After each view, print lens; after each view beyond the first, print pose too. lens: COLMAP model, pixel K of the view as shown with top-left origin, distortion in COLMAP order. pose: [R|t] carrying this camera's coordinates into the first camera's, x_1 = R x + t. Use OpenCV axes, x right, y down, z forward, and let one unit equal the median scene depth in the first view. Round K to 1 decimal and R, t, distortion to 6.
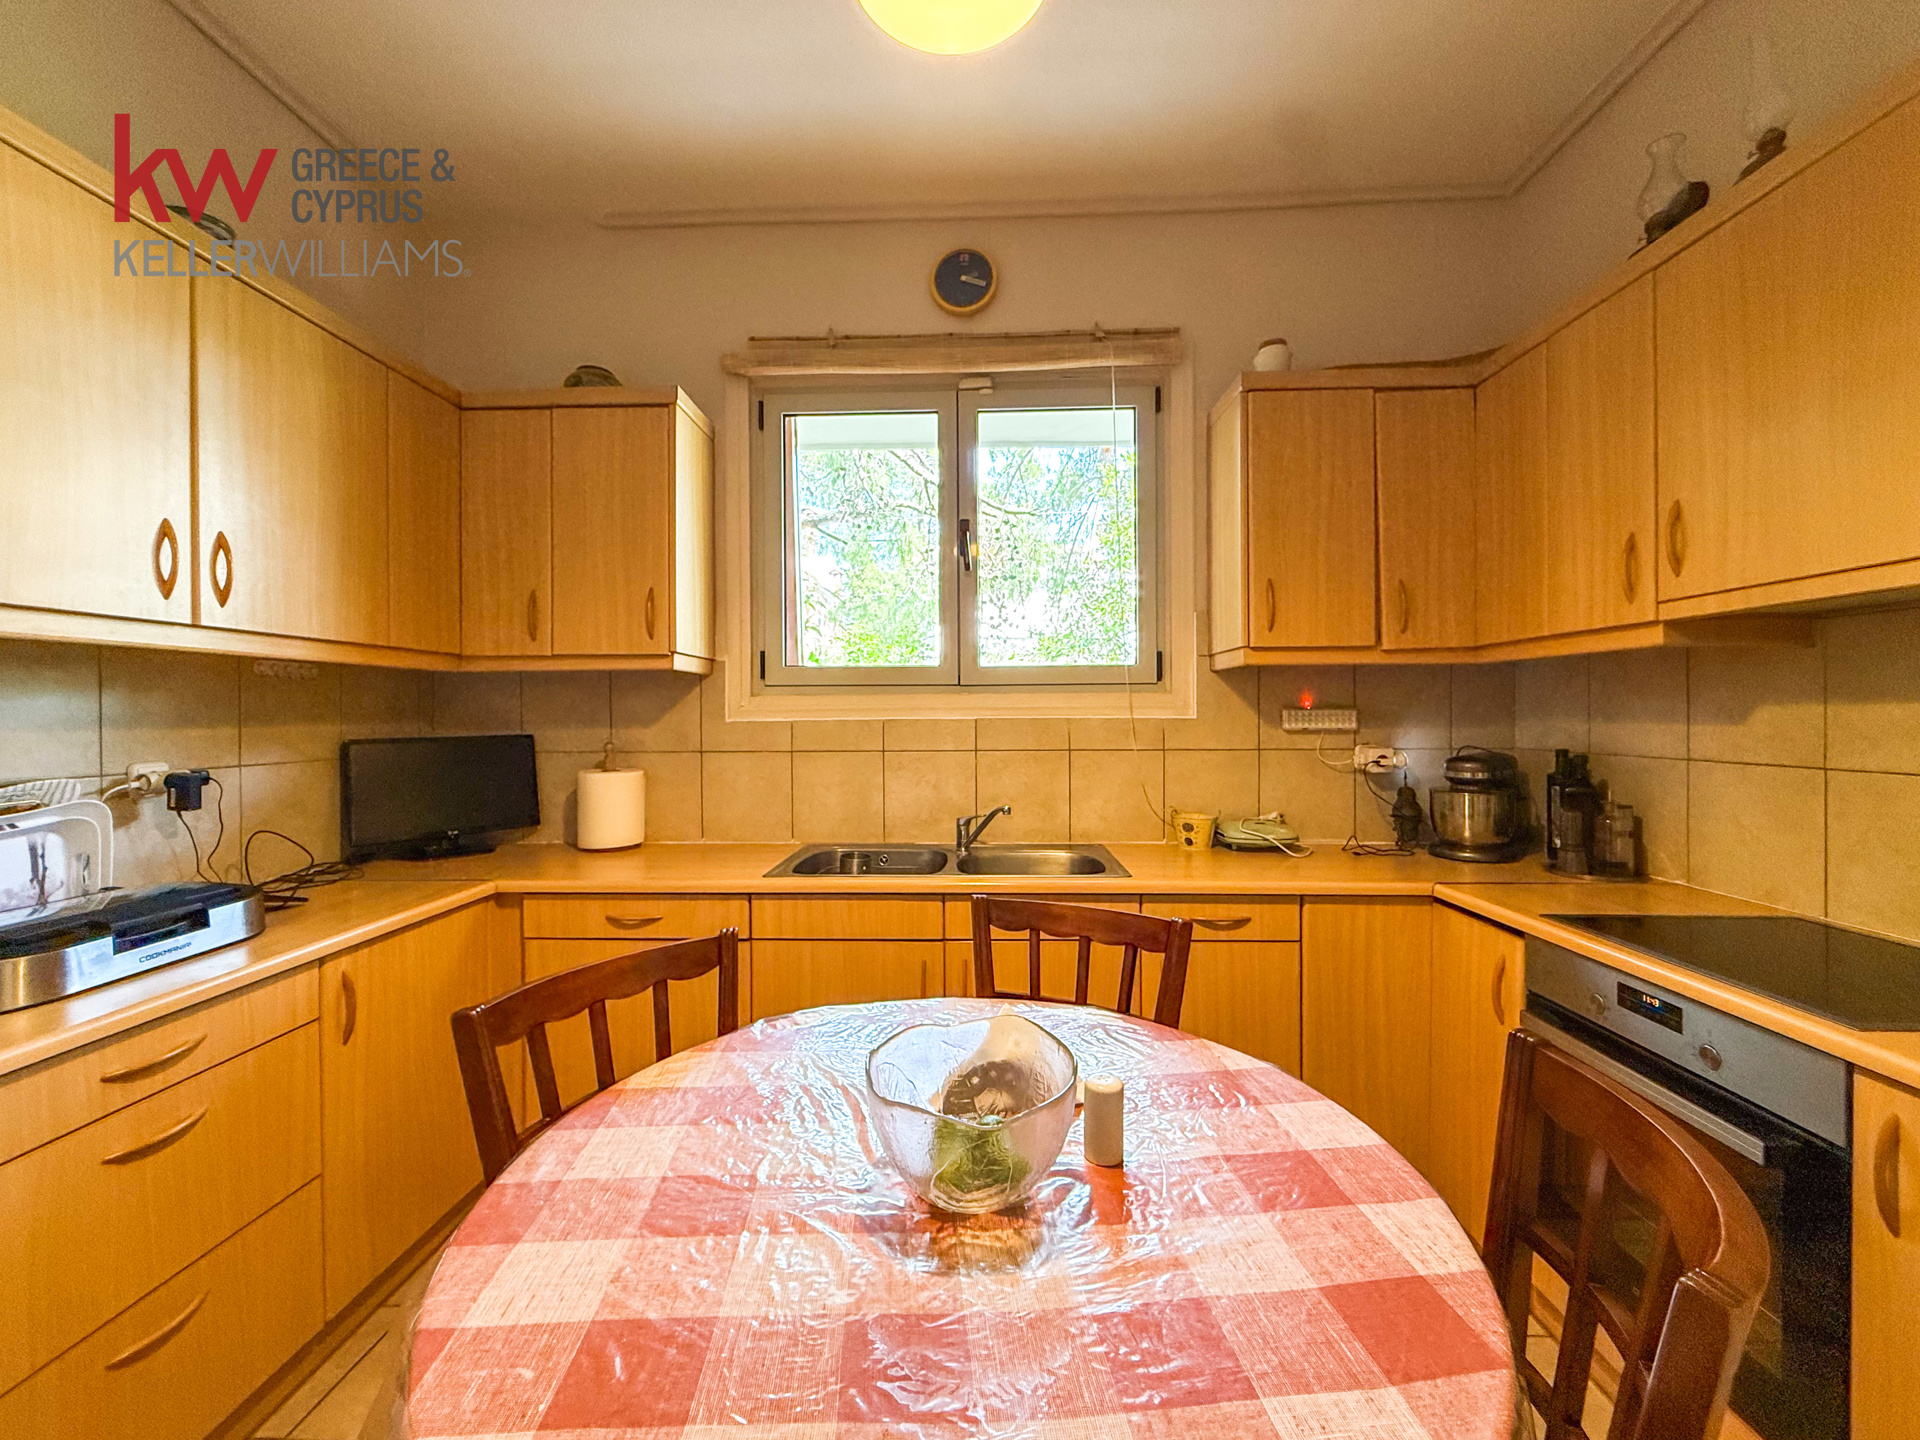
lens RADIAL K [[767.4, 0, 954.8], [0, 767.4, 721.5], [0, 0, 1]] dist [-0.000391, -0.000632]
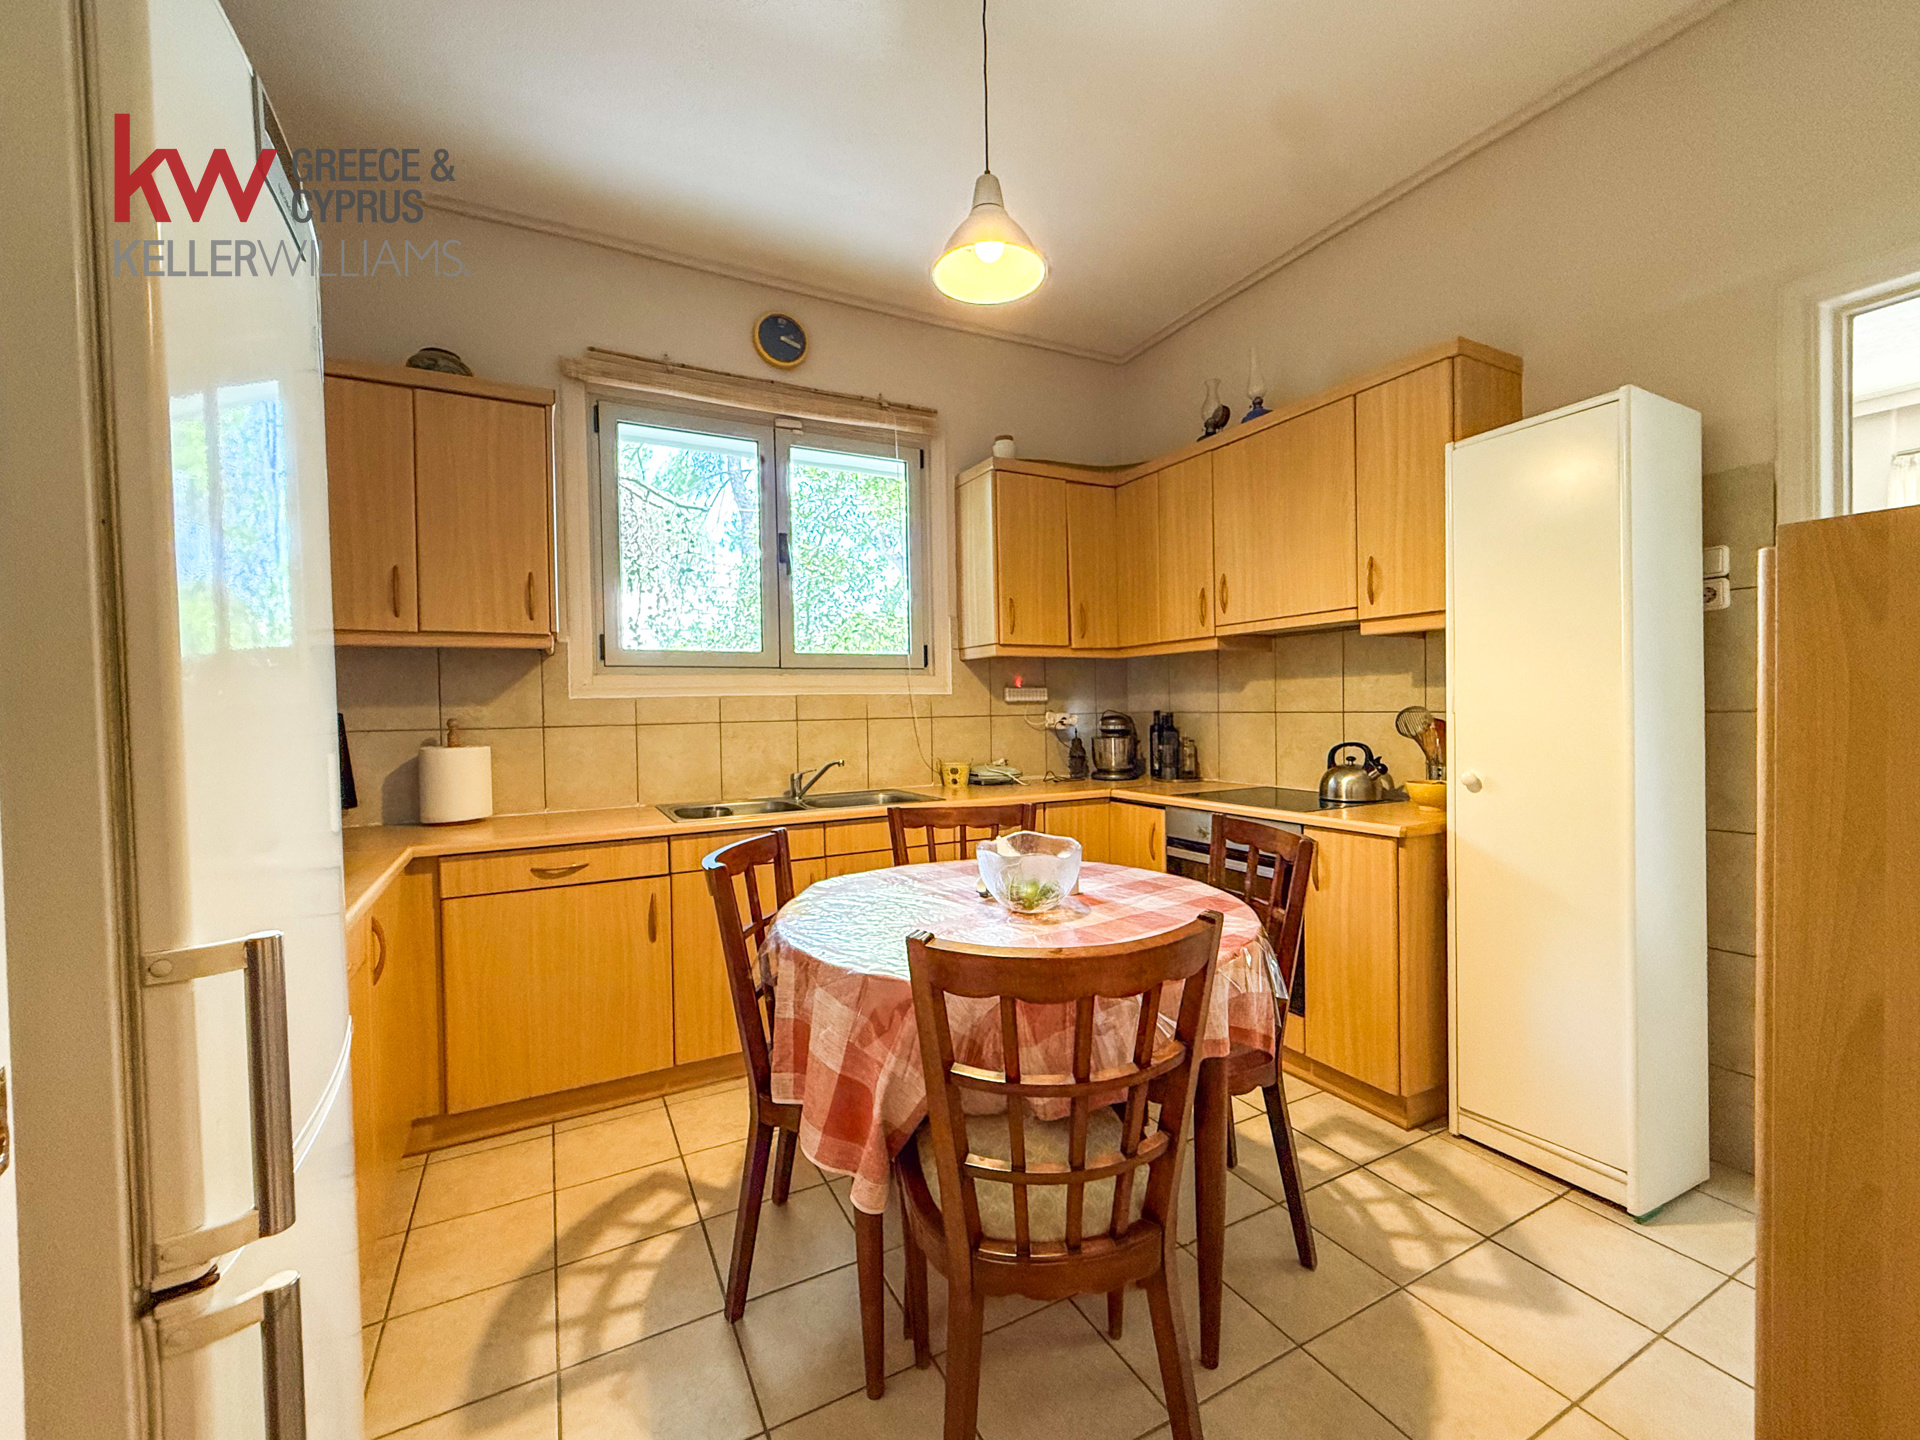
lens RADIAL K [[767.4, 0, 958.7], [0, 767.4, 720.7], [0, 0, 1]] dist [-0.000391, -0.000632]
pose [[0.868958, -0.019811, 0.494489, -0.379082], [0.017403, 0.999804, 0.009473, 0.032260], [-0.494580, 0.000374, 0.869132, -0.222219]]
